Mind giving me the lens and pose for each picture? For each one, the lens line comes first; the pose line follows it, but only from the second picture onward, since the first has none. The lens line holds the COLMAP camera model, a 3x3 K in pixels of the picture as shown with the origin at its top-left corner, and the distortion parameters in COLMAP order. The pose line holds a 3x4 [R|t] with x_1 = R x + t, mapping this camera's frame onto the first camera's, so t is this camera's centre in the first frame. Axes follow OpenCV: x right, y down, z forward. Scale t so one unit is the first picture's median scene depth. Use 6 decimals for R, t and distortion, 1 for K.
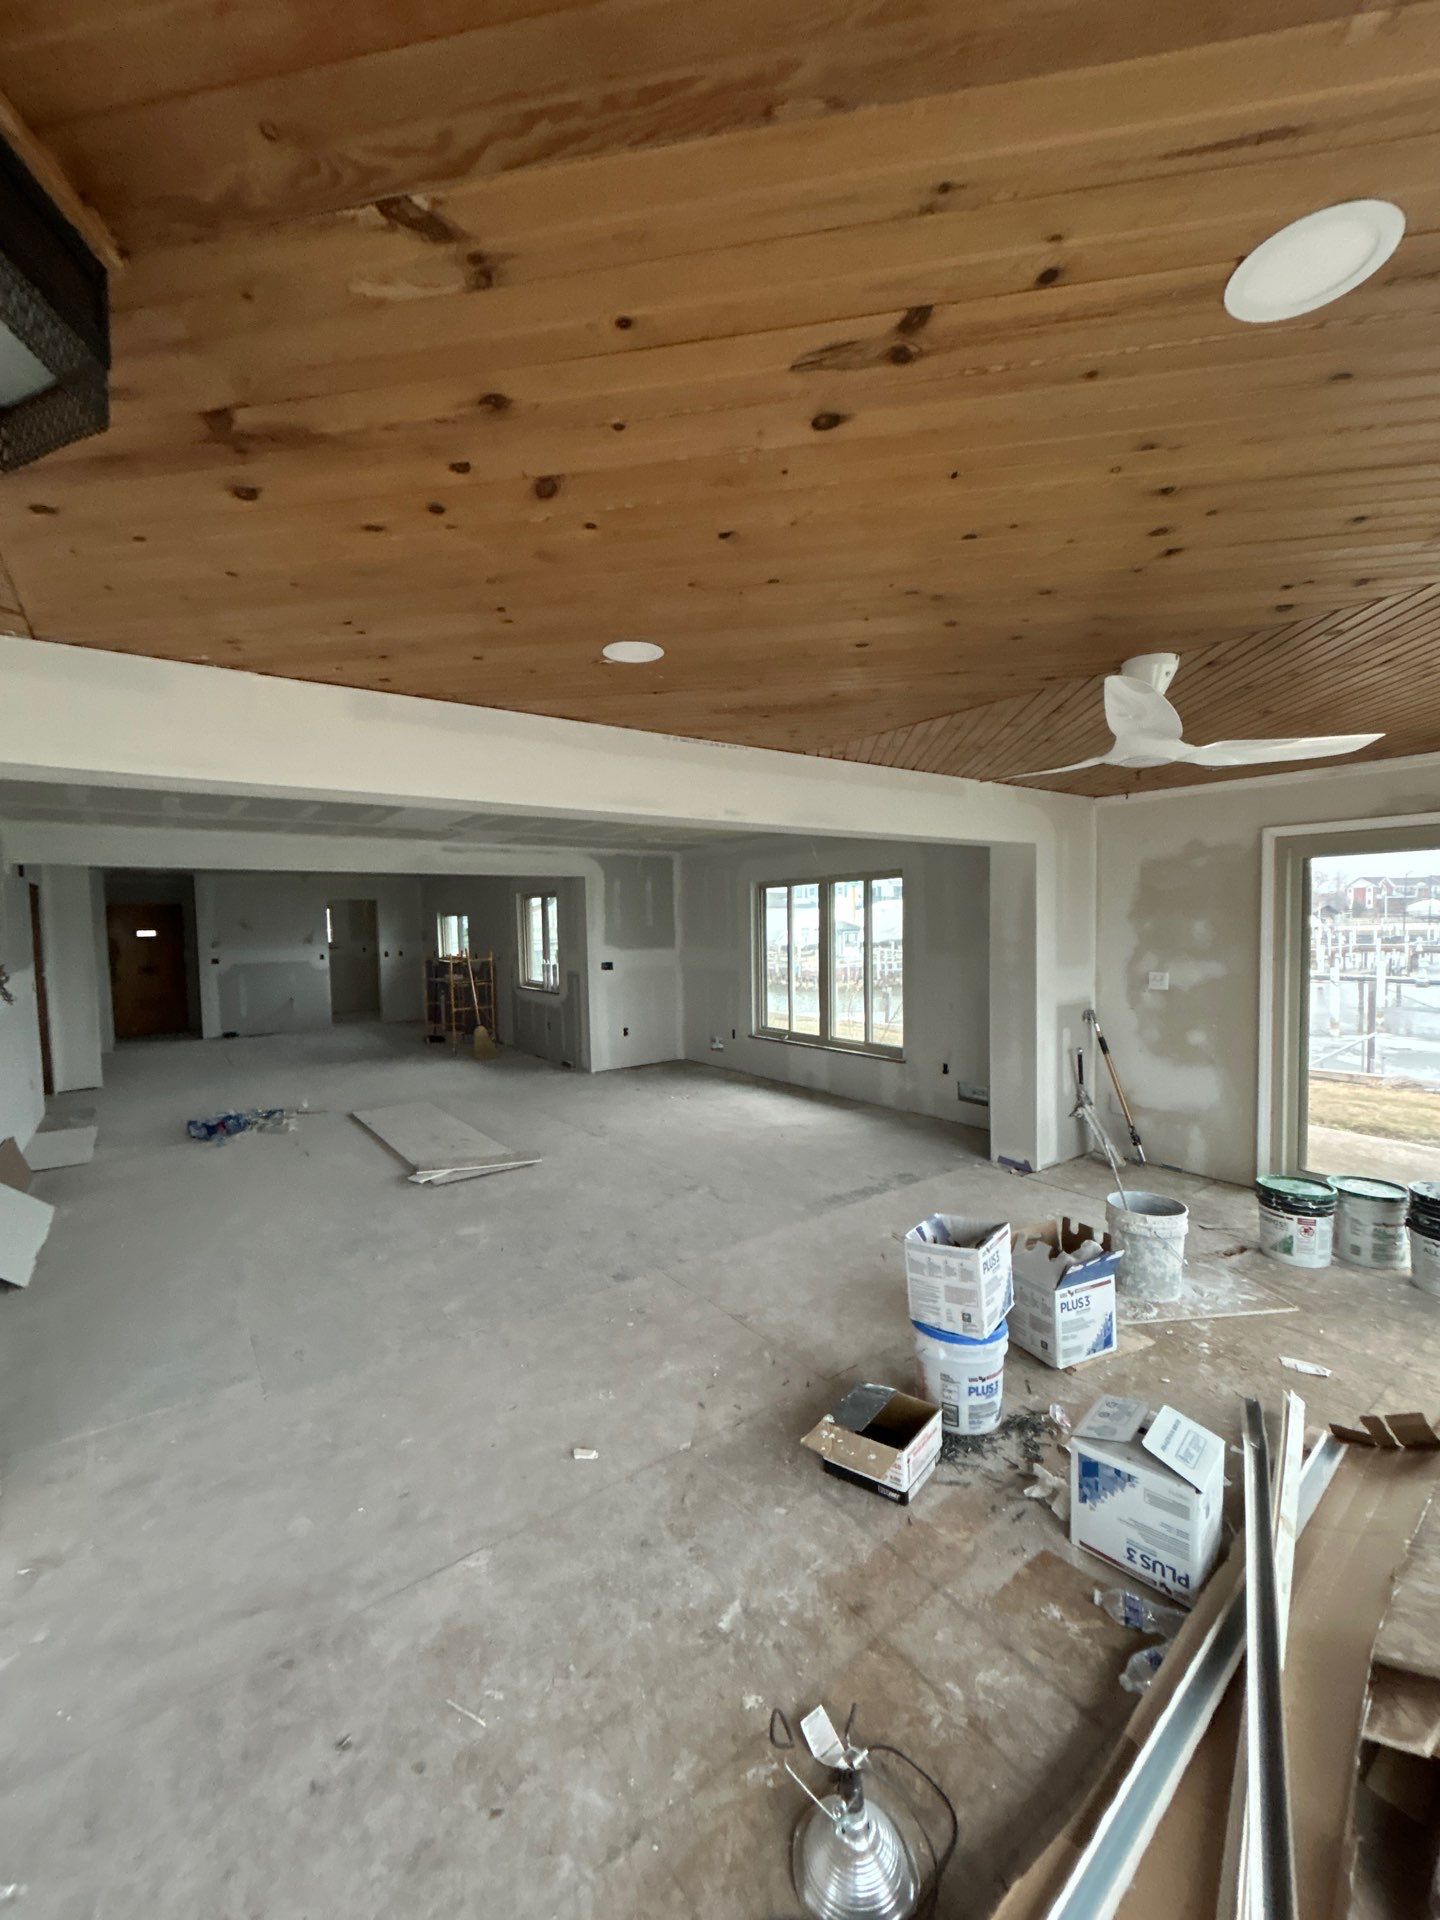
lens RADIAL K [[768.5, 0, 720.0], [0, 768.5, 960.0], [0, 0, 1]] dist [-0.002612, -0.000185]
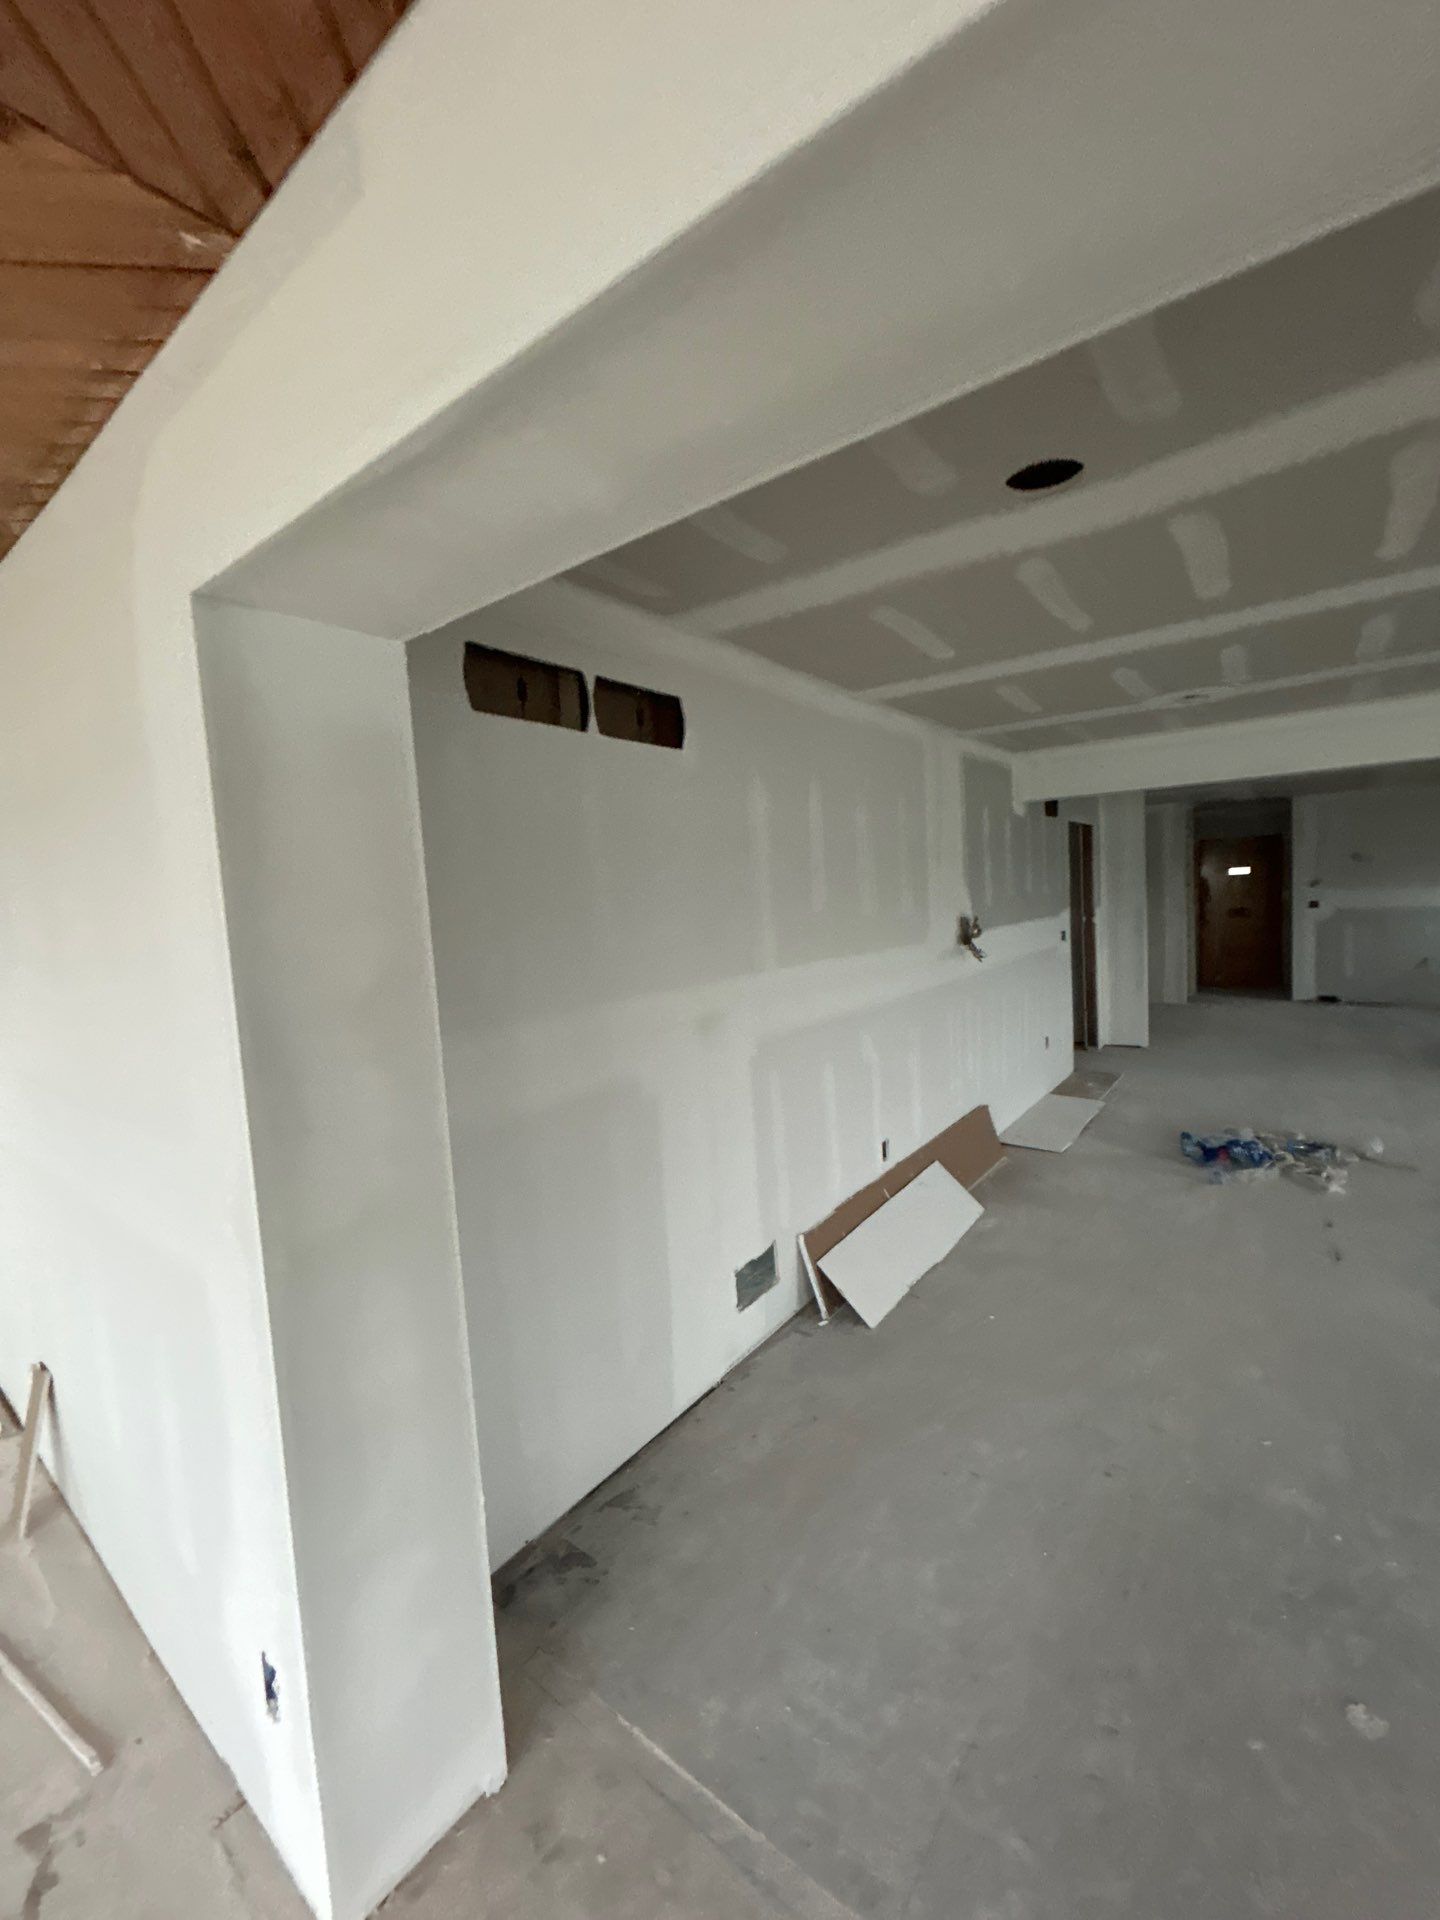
lens RADIAL K [[768.5, 0, 720.0], [0, 768.5, 960.0], [0, 0, 1]] dist [-0.002612, -0.000185]
pose [[0.274690, 0.084293, -0.957831, -0.098423], [-0.002497, 0.996209, 0.086954, -0.013166], [0.961530, -0.021493, 0.273859, 0.298570]]
